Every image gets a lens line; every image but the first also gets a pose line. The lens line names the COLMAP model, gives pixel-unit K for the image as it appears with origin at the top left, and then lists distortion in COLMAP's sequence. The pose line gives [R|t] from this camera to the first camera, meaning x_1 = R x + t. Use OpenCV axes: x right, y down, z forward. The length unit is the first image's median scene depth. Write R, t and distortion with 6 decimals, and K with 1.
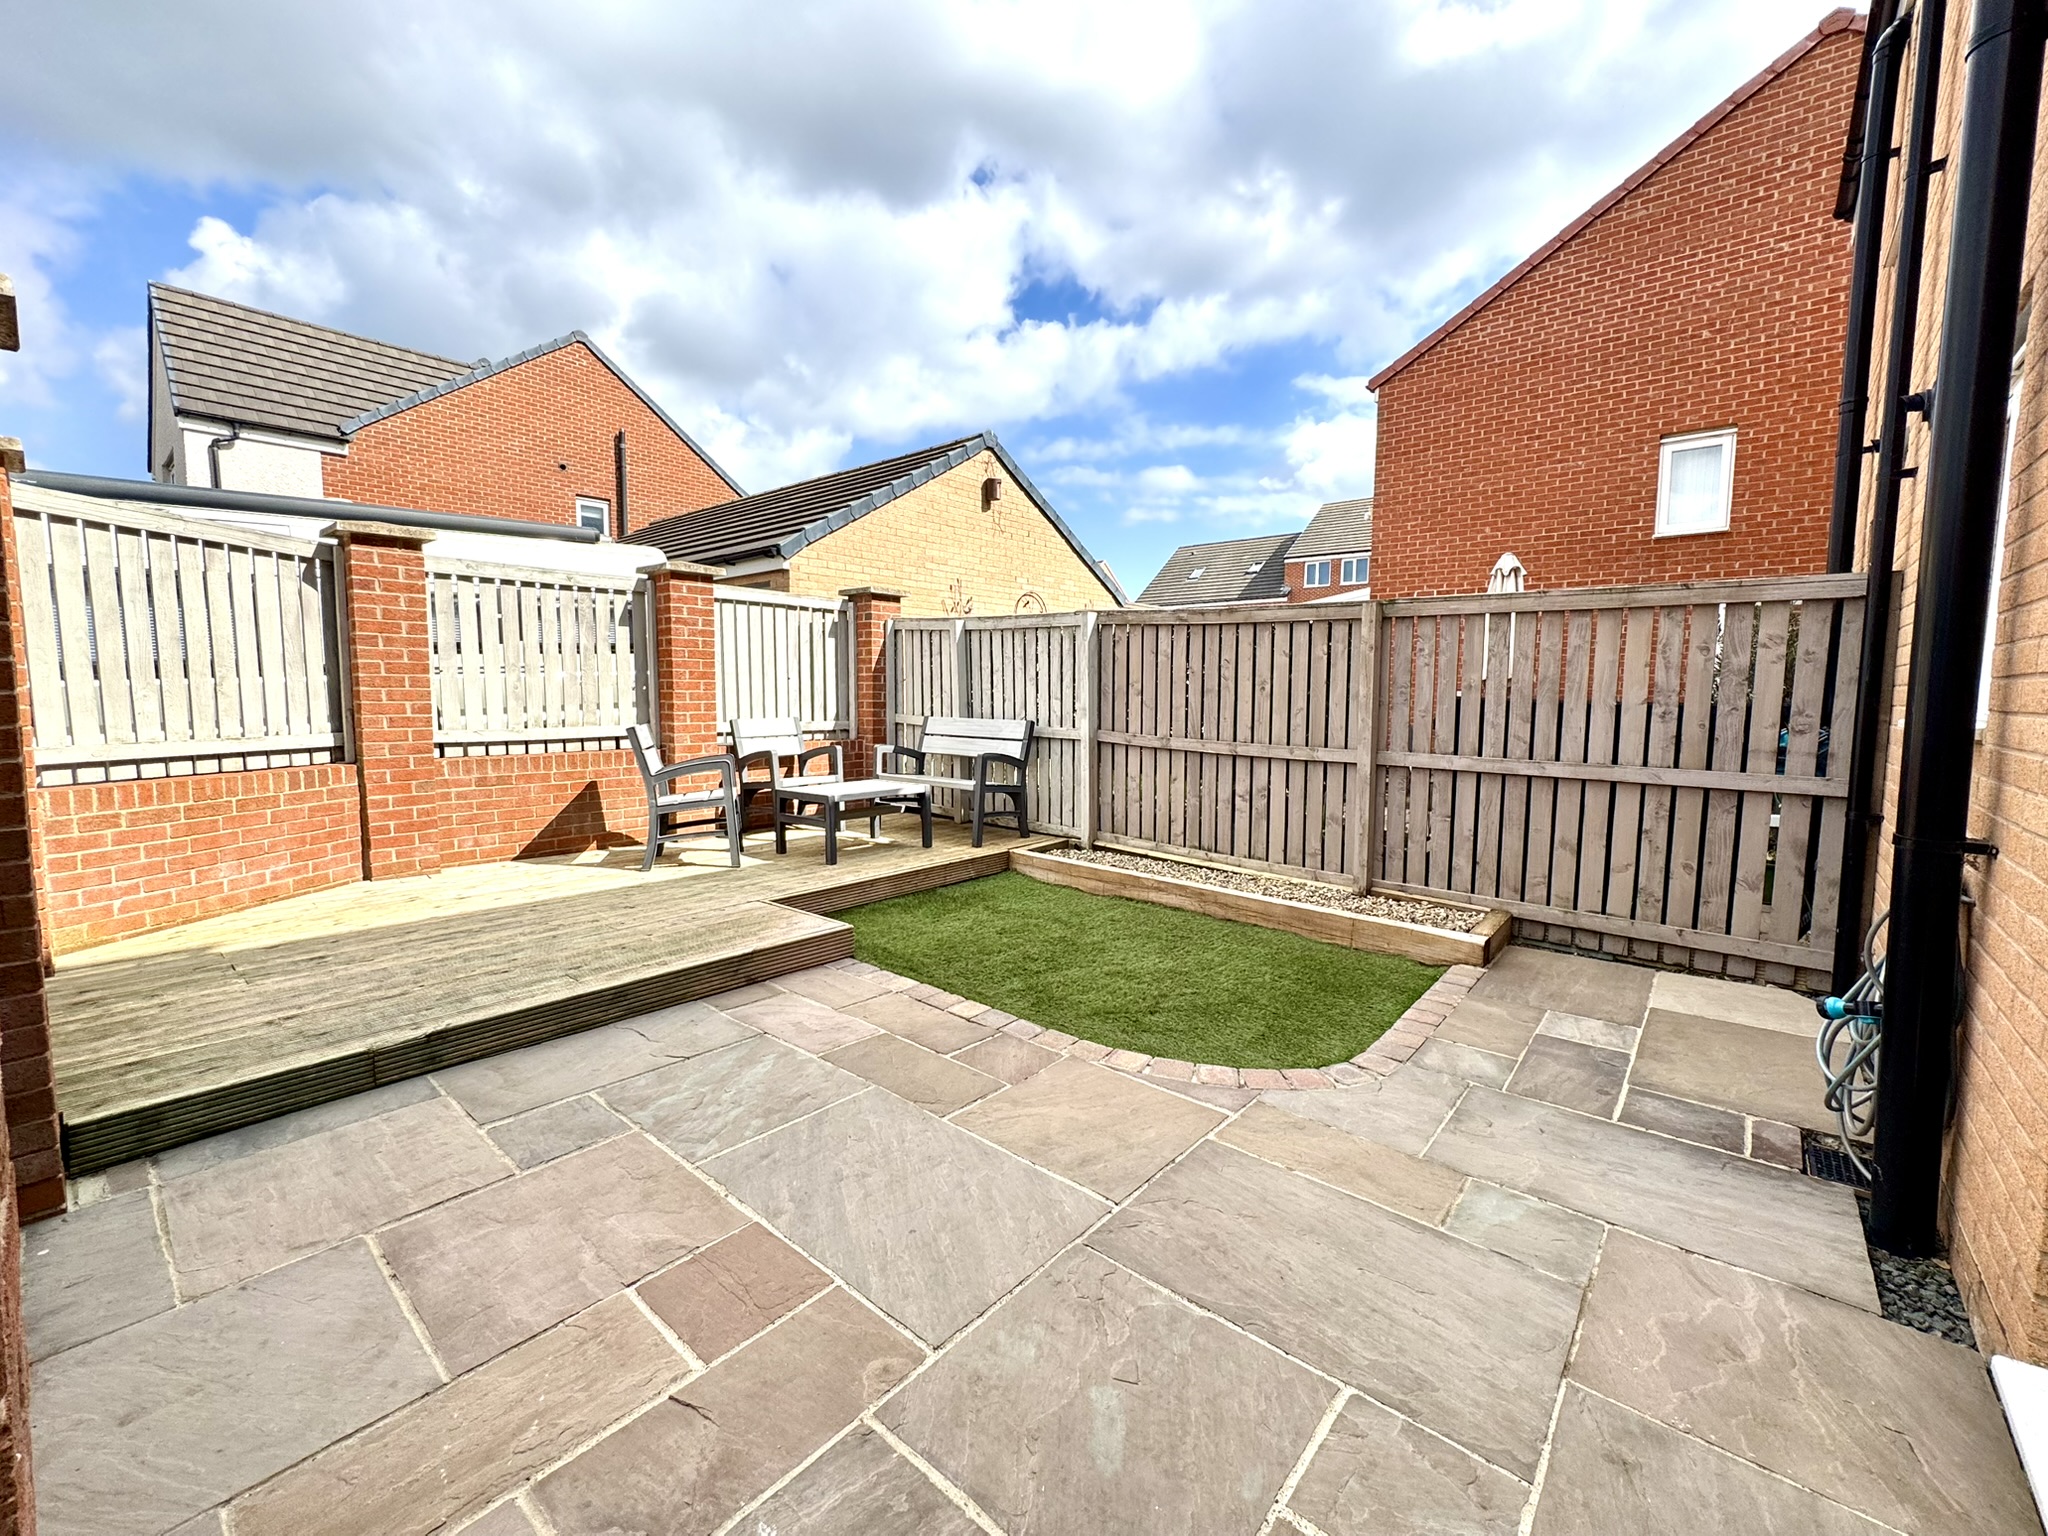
lens RADIAL K [[846.6, 0, 1018.9], [0, 846.6, 767.5], [0, 0, 1]] dist [-0.003371, -0.000044]
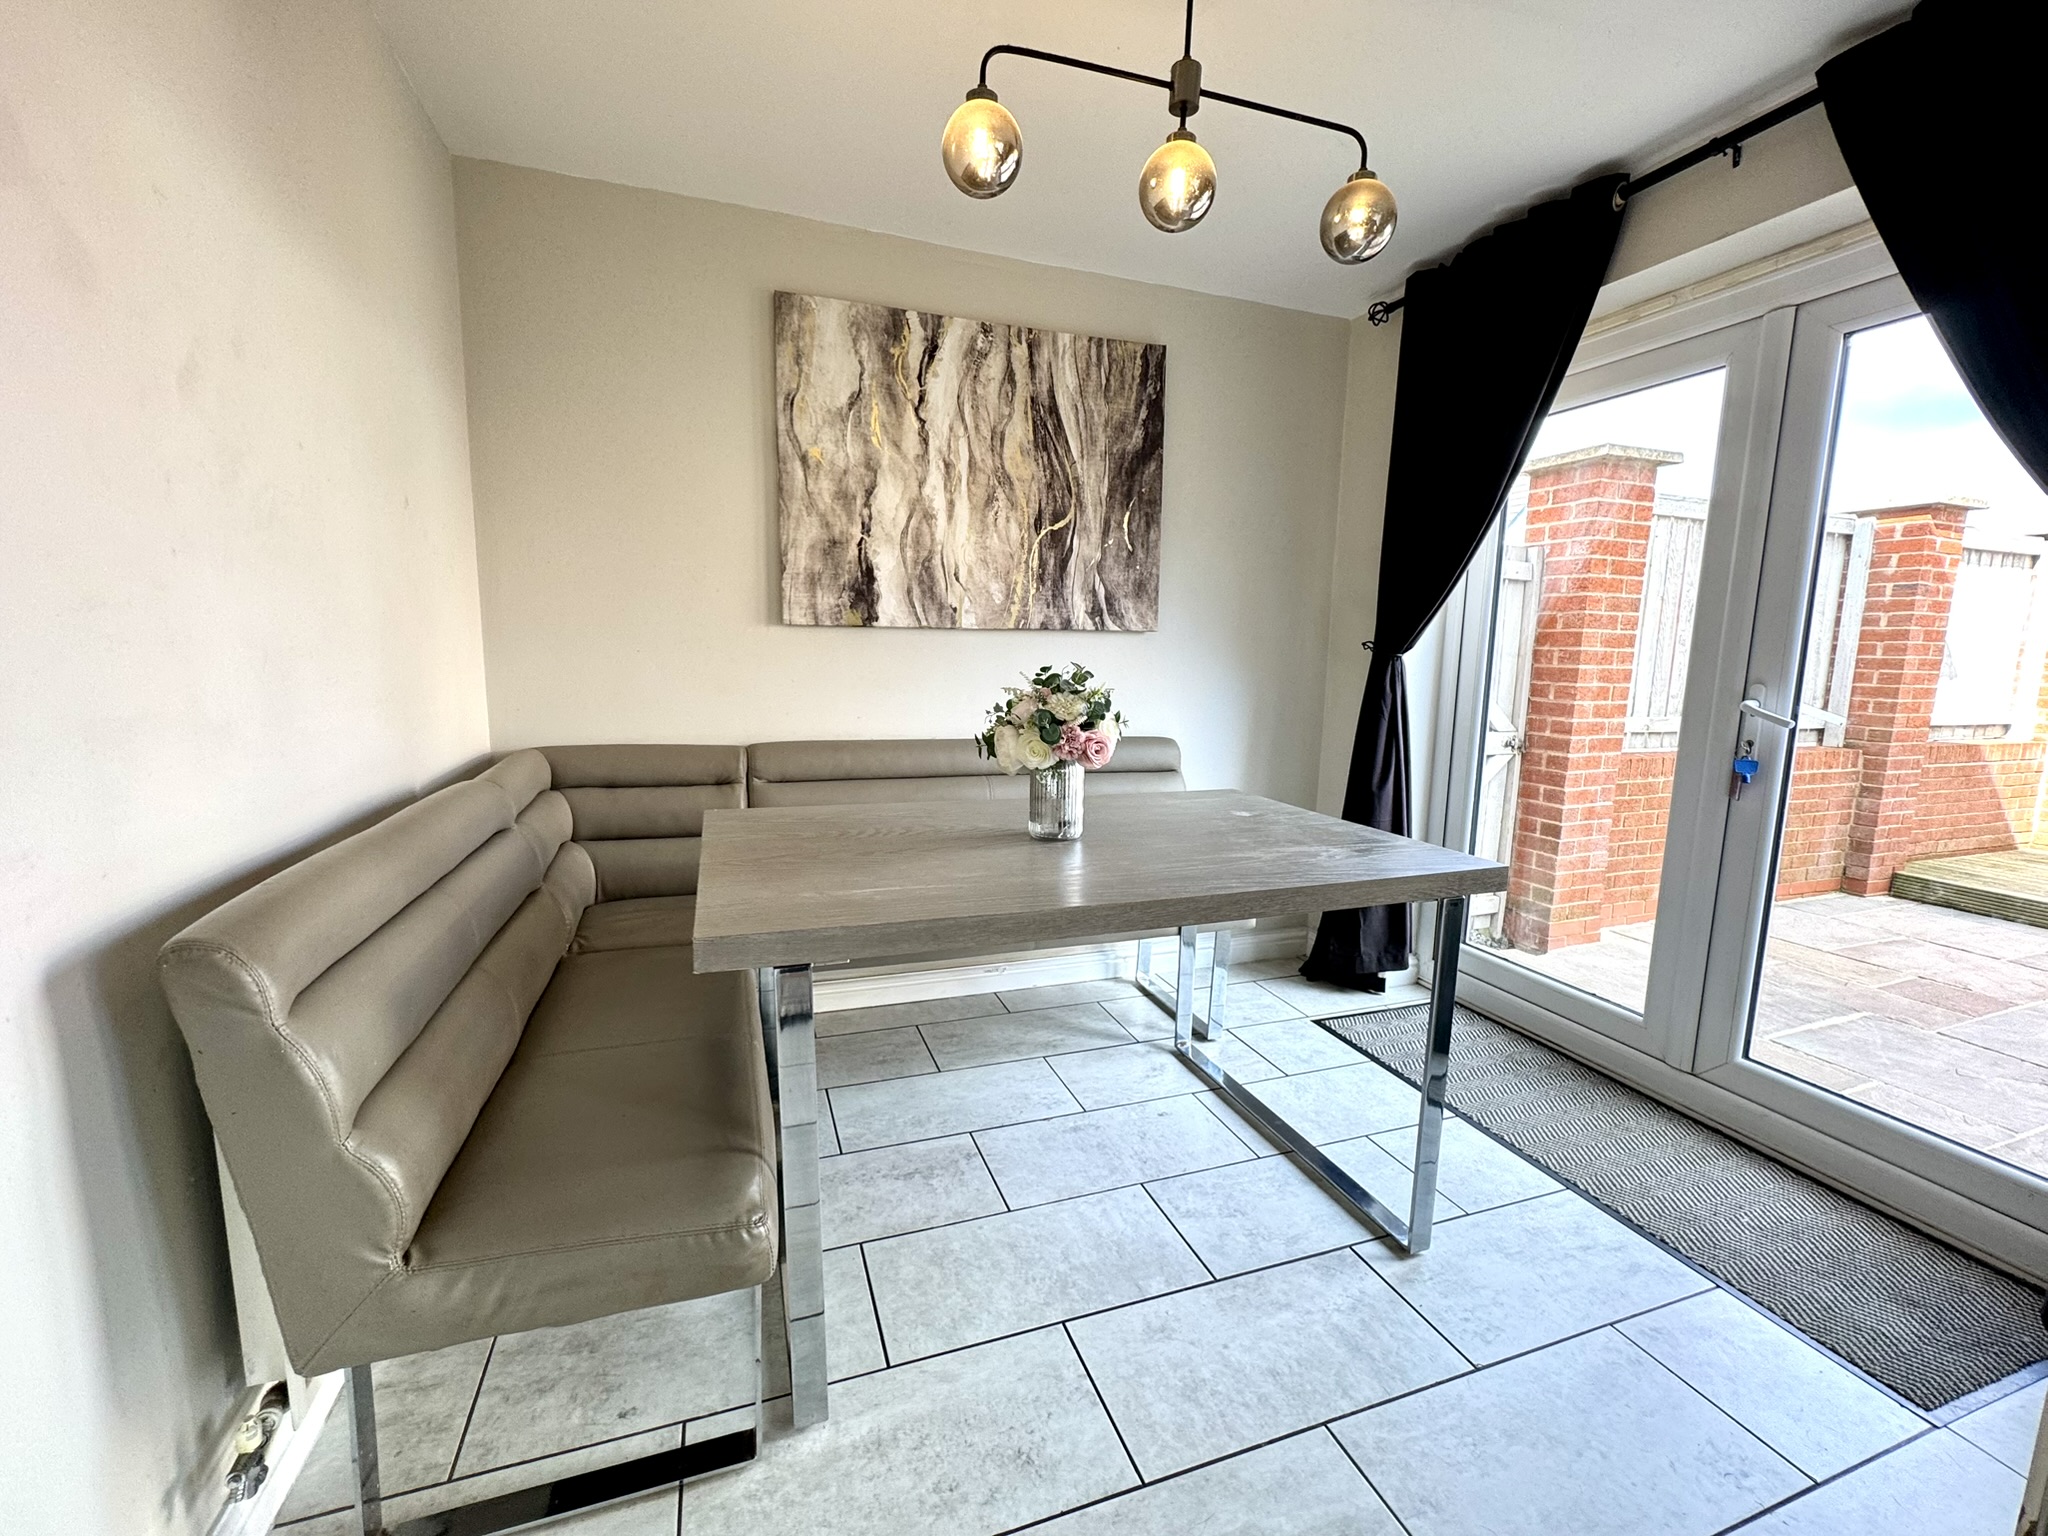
lens RADIAL K [[846.6, 0, 1018.9], [0, 846.6, 767.5], [0, 0, 1]] dist [-0.003371, -0.000044]
pose [[-0.489913, 0.108687, -0.864969, 1.031350], [-0.105313, 0.977553, 0.182482, 0.001031], [0.865387, 0.180493, -0.467470, 0.012022]]
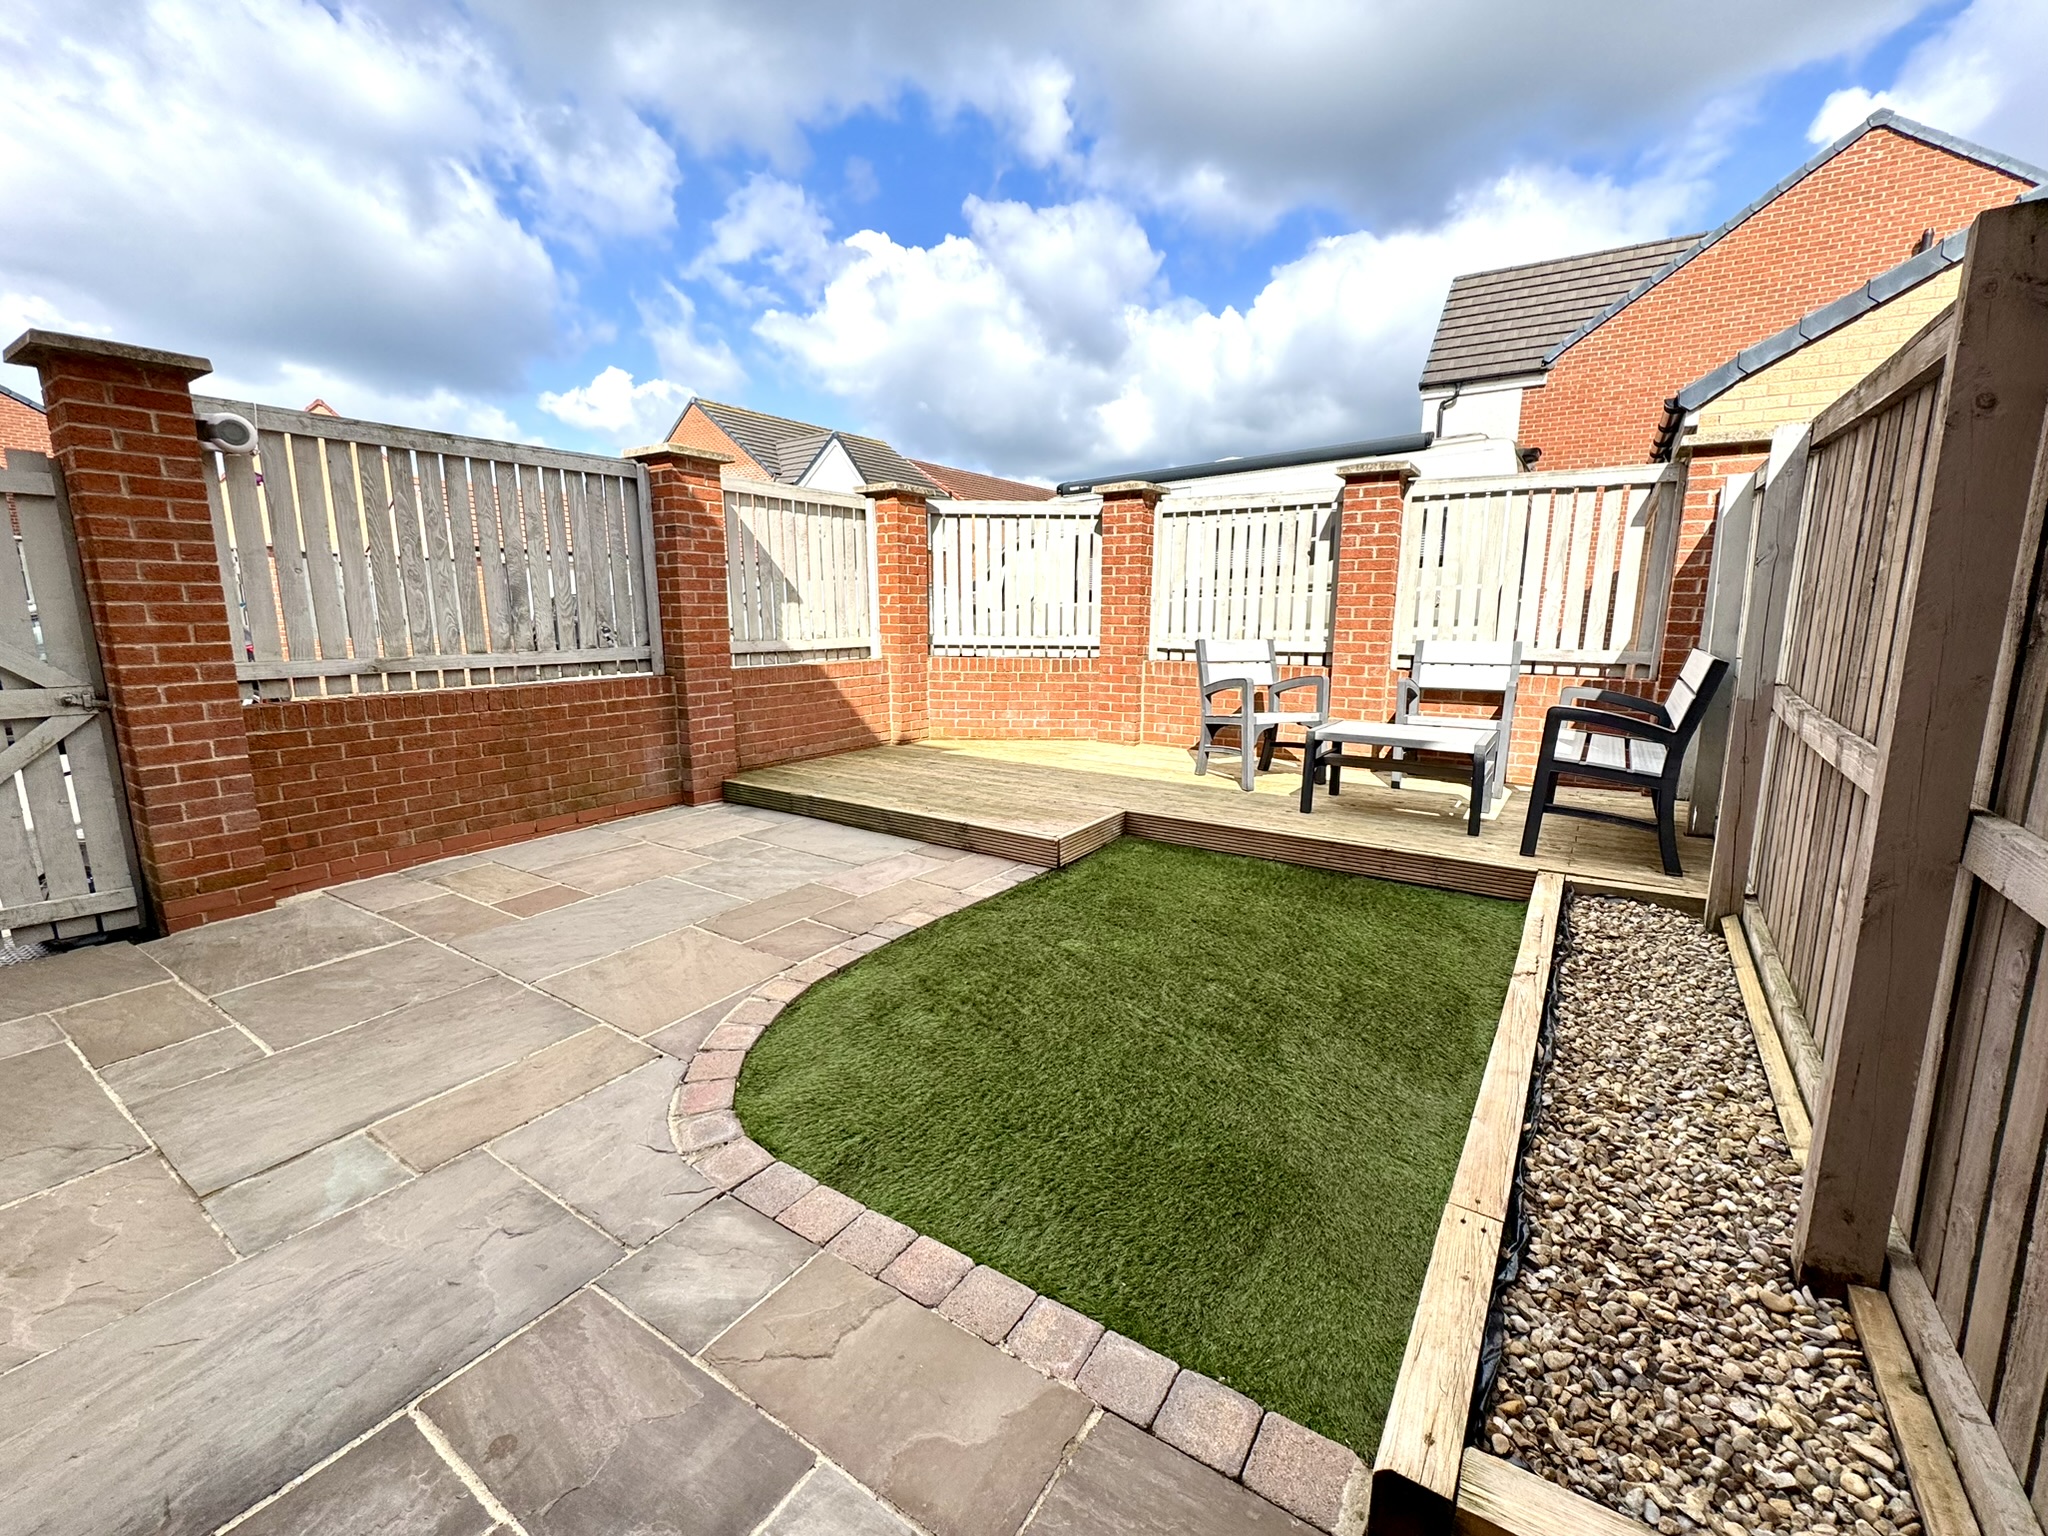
lens RADIAL K [[846.6, 0, 1018.9], [0, 846.6, 767.5], [0, 0, 1]] dist [-0.003371, -0.000044]
pose [[0.123108, 0.177086, -0.976466, 0.804164], [-0.091730, 0.981768, 0.166483, -0.062996], [0.988145, 0.069076, 0.137107, 0.859475]]
